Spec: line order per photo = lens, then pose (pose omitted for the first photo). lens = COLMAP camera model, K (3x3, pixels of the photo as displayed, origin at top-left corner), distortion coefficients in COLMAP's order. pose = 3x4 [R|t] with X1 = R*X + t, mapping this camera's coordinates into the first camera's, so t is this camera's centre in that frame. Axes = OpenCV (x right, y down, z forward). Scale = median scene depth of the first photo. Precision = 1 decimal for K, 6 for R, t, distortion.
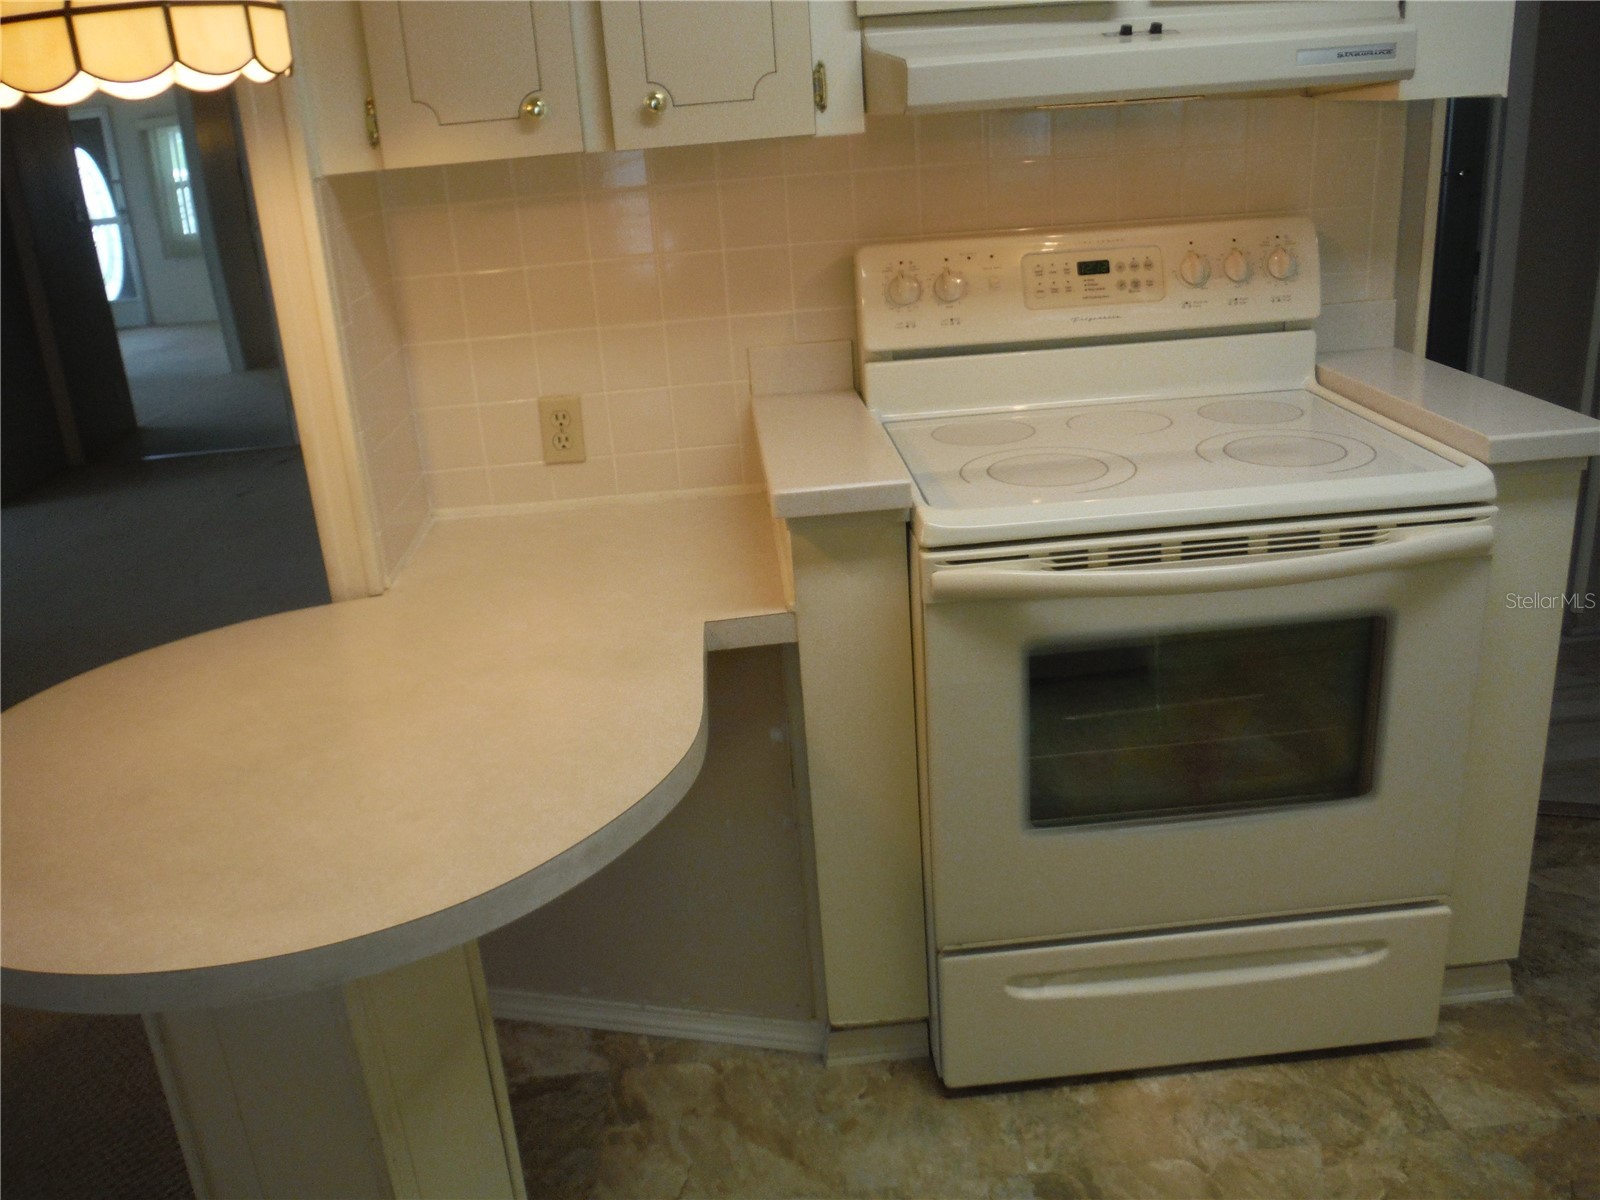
lens RADIAL K [[1344.1, 0, 800.0], [0, 1344.1, 600.0], [0, 0, 1]] dist [-0.075881, 0.036419]
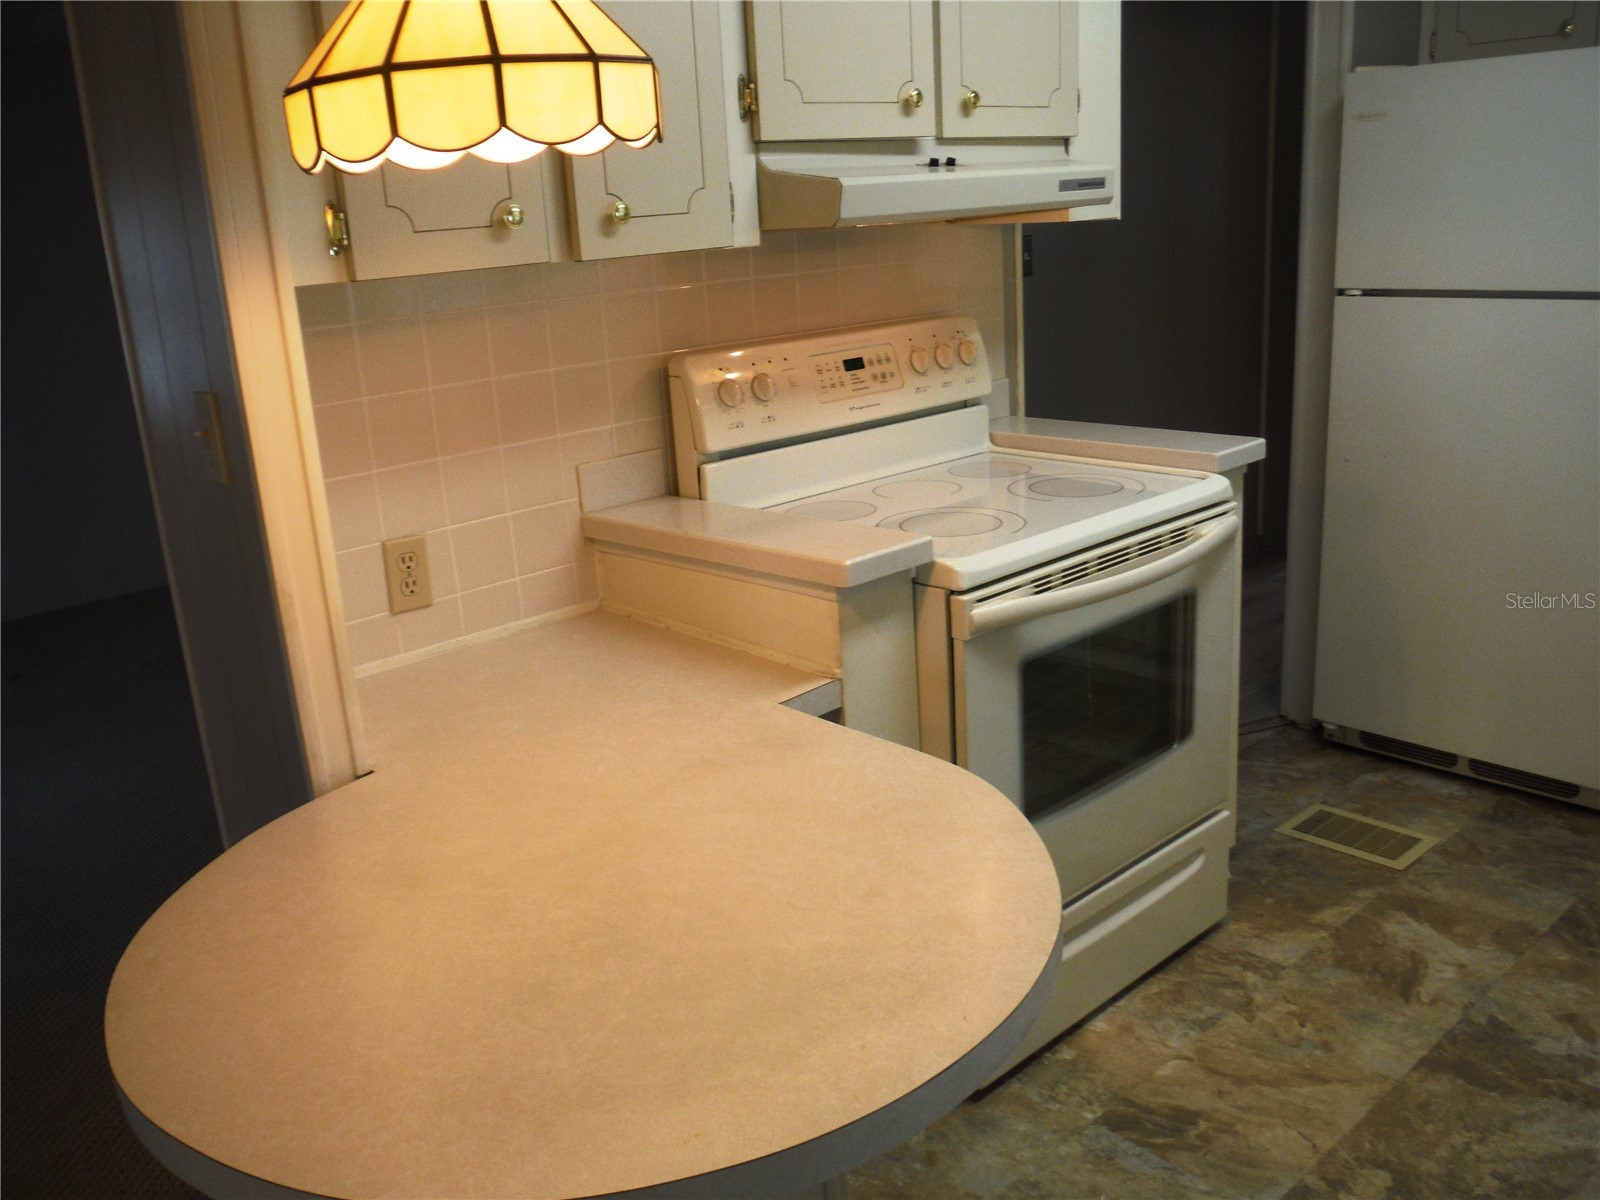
lens RADIAL K [[1344.1, 0, 800.0], [0, 1344.1, 600.0], [0, 0, 1]] dist [-0.075881, 0.036419]
pose [[0.779093, -0.156265, 0.607120, -0.618728], [0.227076, 0.973016, -0.040955, -0.014596], [-0.584338, 0.169770, 0.793554, 0.154195]]
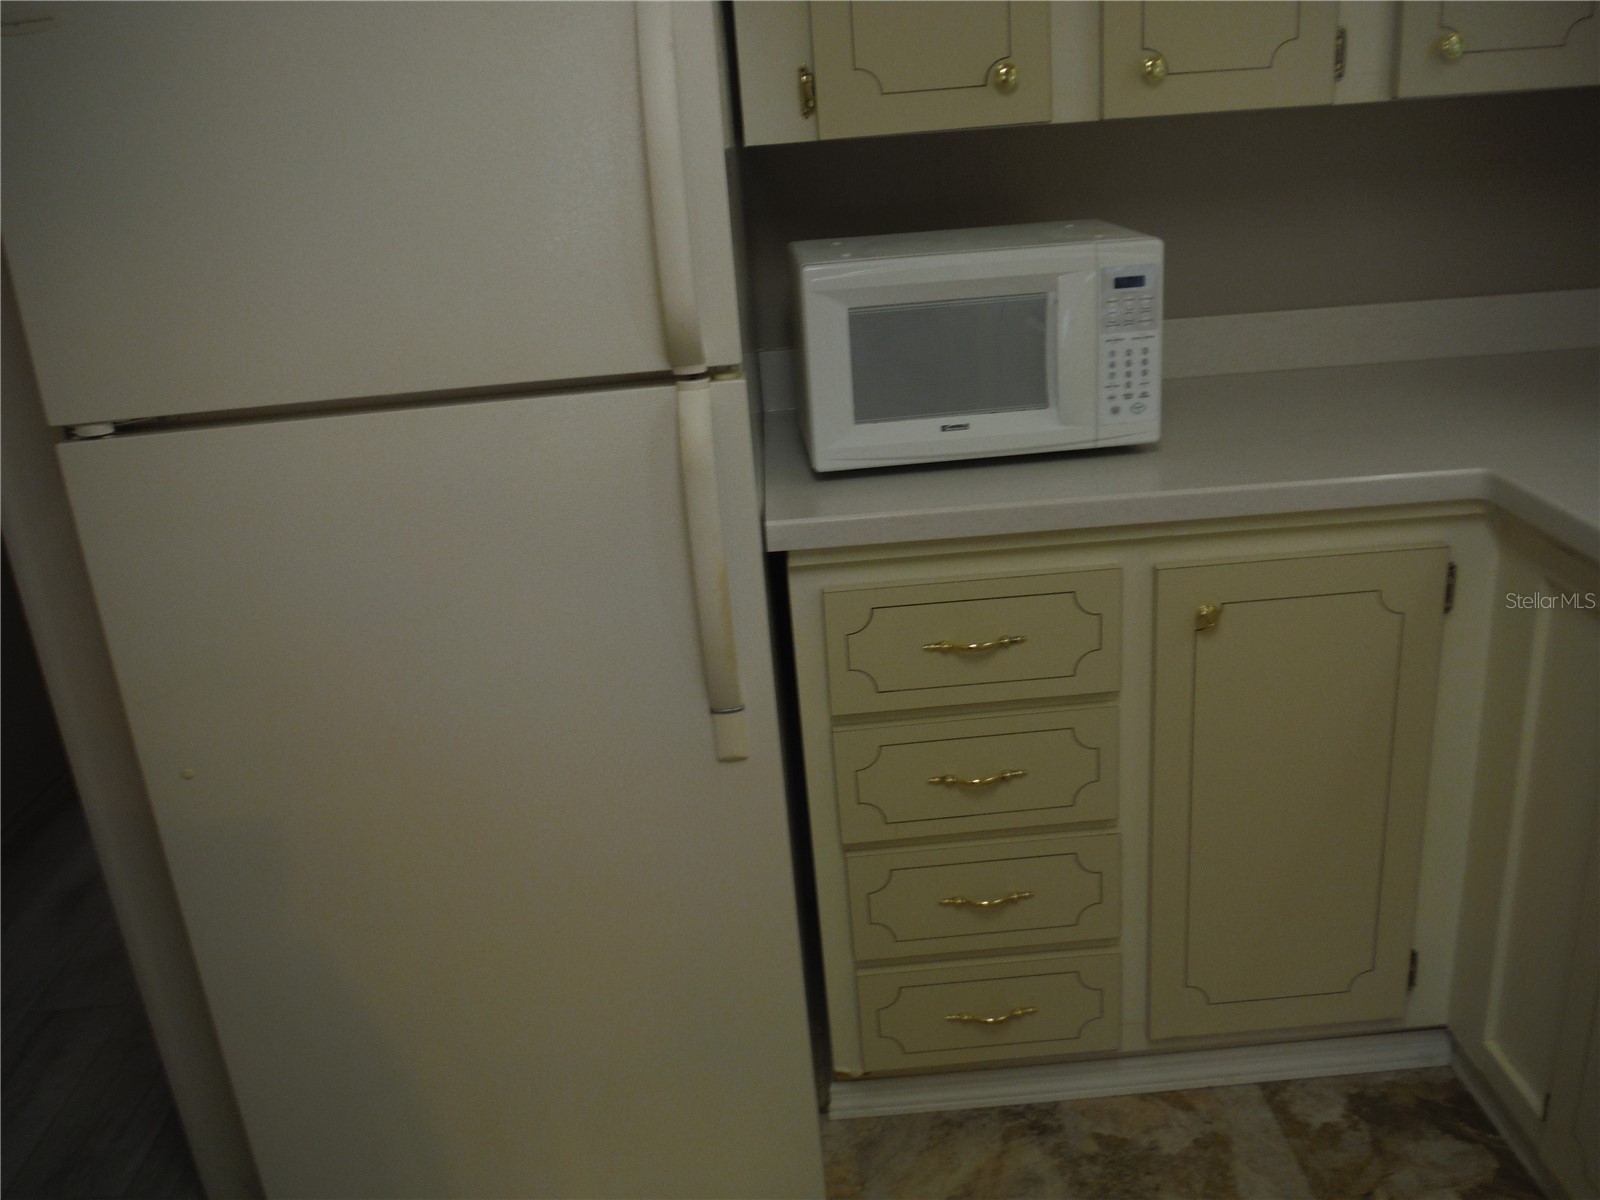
lens RADIAL K [[1329.7, 0, 797.6], [0, 1329.7, 574.8], [0, 0, 1]] dist [-0.084233, 0.006632]
pose [[0.021742, -0.273970, 0.961492, 0.252069], [0.424140, 0.873413, 0.239282, -0.229477], [-0.905335, 0.402605, 0.135192, 0.566556]]
